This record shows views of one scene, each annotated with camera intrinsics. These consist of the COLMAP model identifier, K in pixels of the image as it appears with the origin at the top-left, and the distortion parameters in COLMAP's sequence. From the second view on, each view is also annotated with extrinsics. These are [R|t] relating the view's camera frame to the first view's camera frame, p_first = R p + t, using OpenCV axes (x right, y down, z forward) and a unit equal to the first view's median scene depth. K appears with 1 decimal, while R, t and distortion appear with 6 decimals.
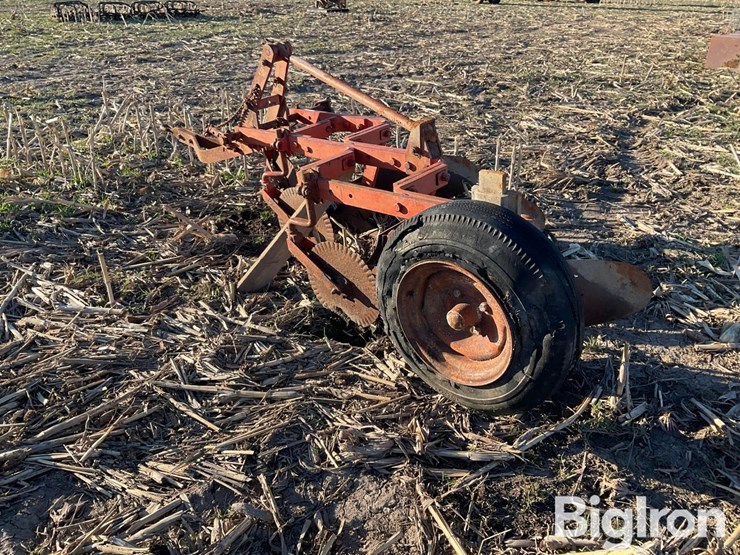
lens RADIAL K [[614.9, 0, 367.9], [0, 614.9, 279.3], [0, 0, 1]] dist [0.099221, -0.194811]
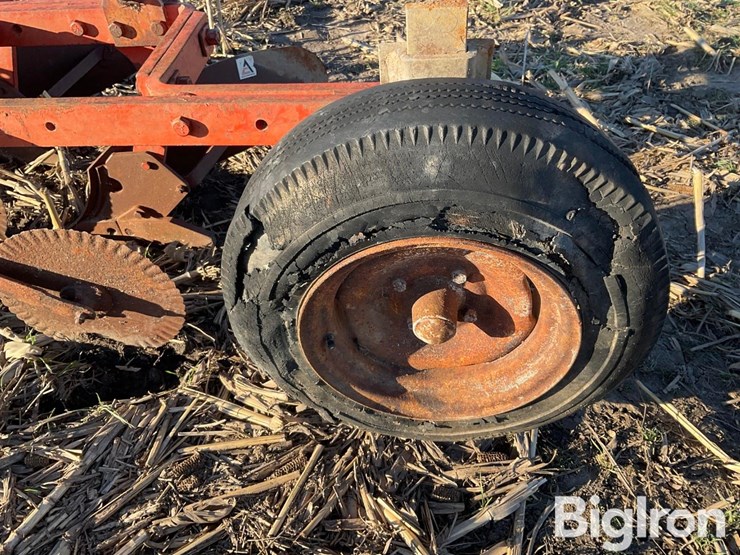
lens RADIAL K [[614.9, 0, 367.9], [0, 614.9, 279.3], [0, 0, 1]] dist [0.099221, -0.194811]
pose [[0.803406, -0.391138, 0.448943, -0.090493], [0.268070, 0.910847, 0.313842, -0.115895], [-0.531674, -0.131794, 0.836632, 0.493227]]
